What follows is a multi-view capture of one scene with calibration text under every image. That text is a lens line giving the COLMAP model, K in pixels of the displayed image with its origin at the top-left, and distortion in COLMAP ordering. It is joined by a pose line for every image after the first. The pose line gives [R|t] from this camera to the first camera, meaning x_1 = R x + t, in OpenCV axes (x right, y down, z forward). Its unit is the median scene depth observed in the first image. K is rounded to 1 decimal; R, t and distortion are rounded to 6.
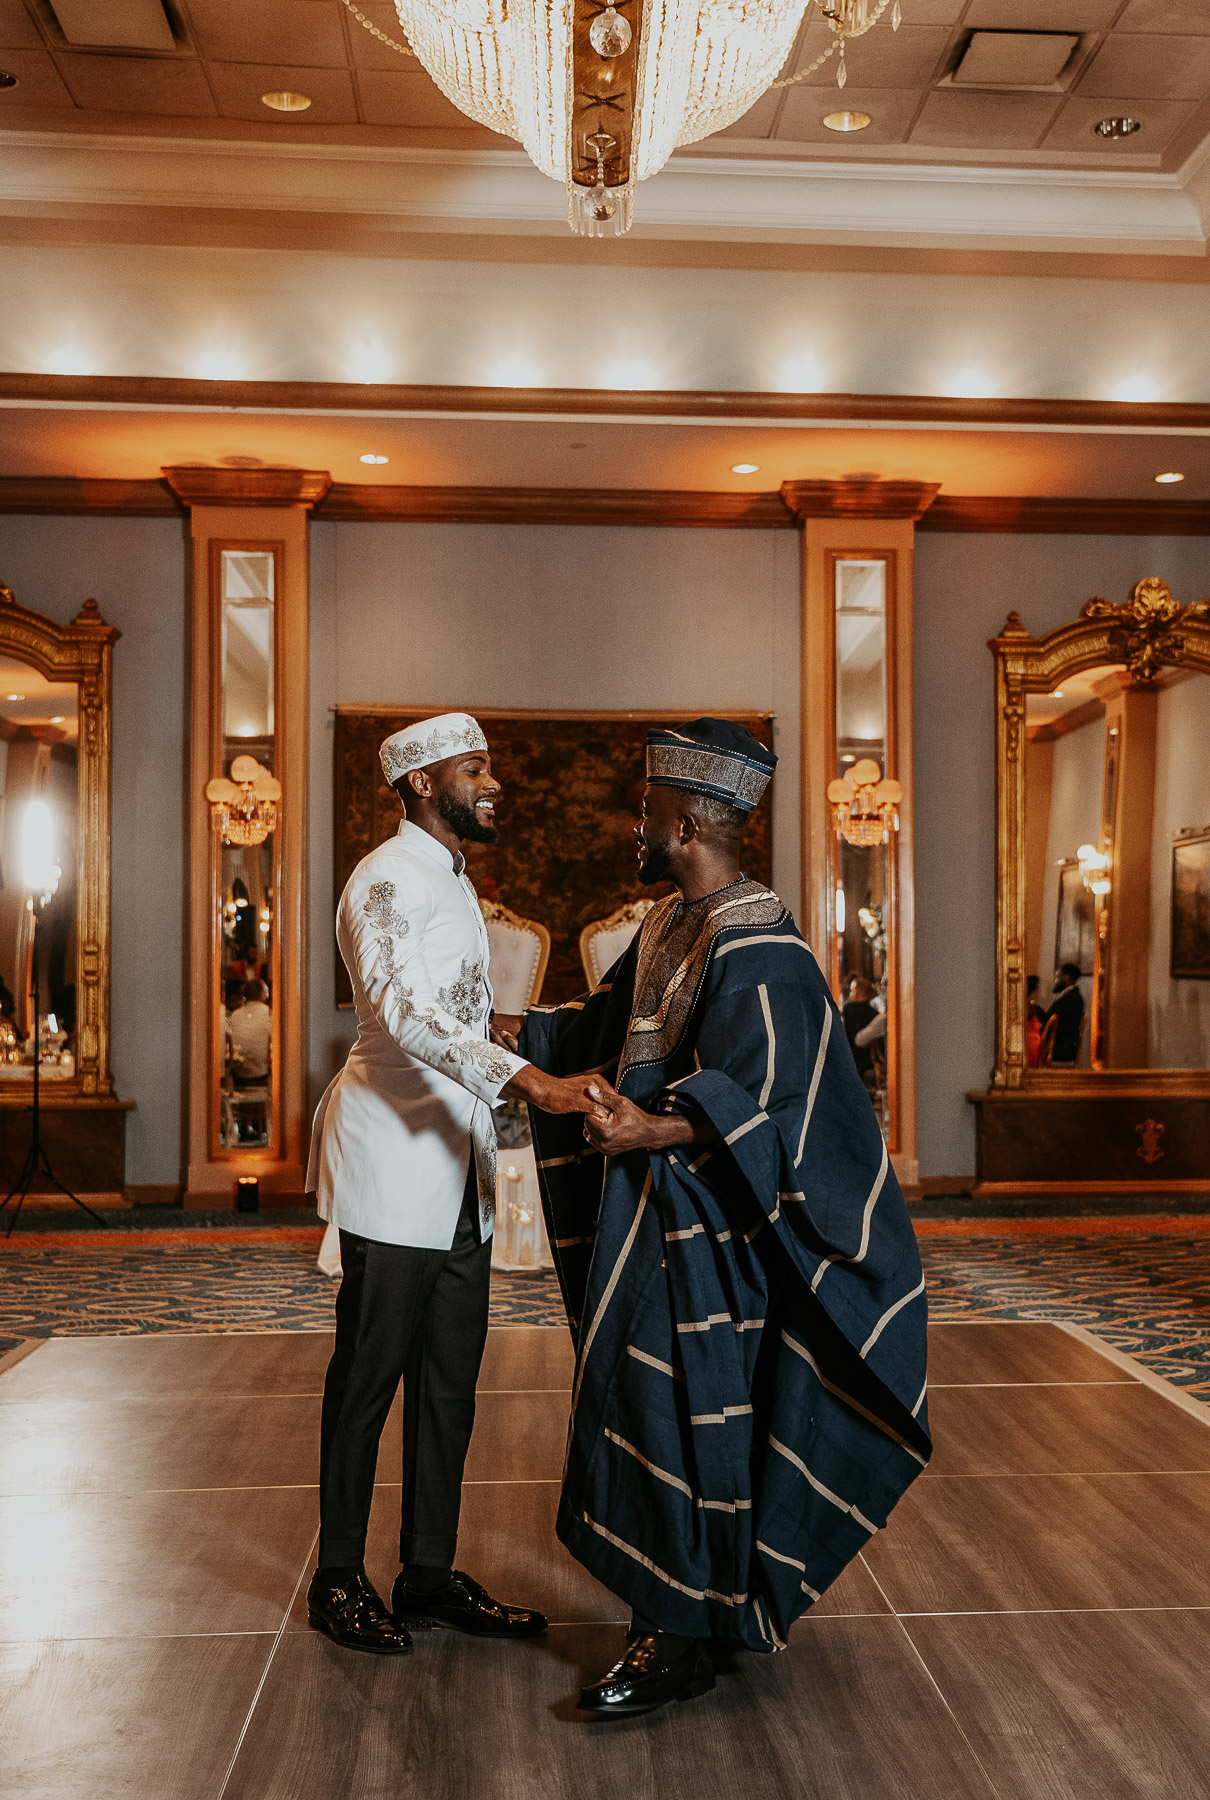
lens RADIAL K [[1844.8, 0, 661.6], [0, 1844.8, 903.3], [0, 0, 1]] dist [0.064014, 0.006614]
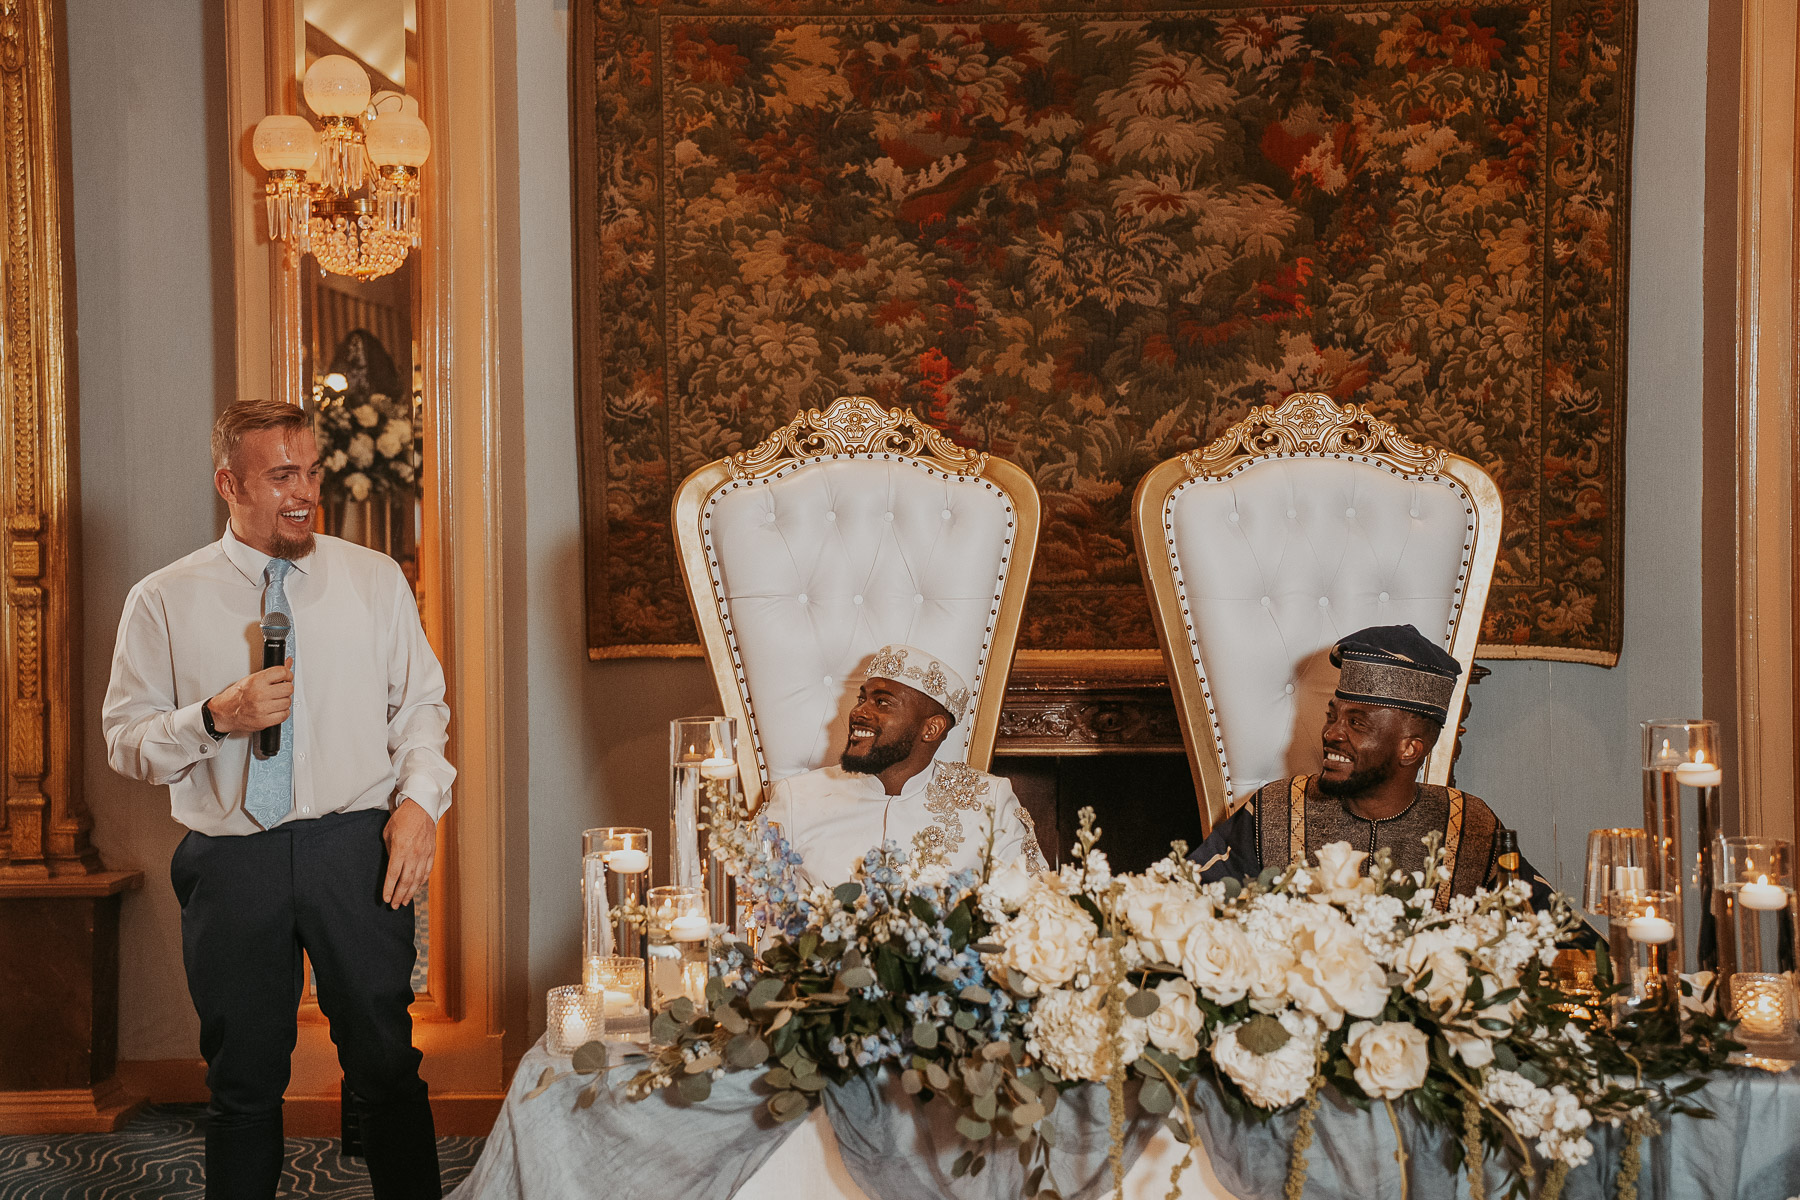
lens RADIAL K [[2336.3, 0, 857.2], [0, 2336.3, 561.8], [0, 0, 1]] dist [0.136981, 0.044956]
pose [[0.991415, -0.004330, -0.130683, -0.040424], [0.011377, 0.998518, 0.053226, 0.005516], [0.130259, -0.054256, 0.989994, 0.459561]]
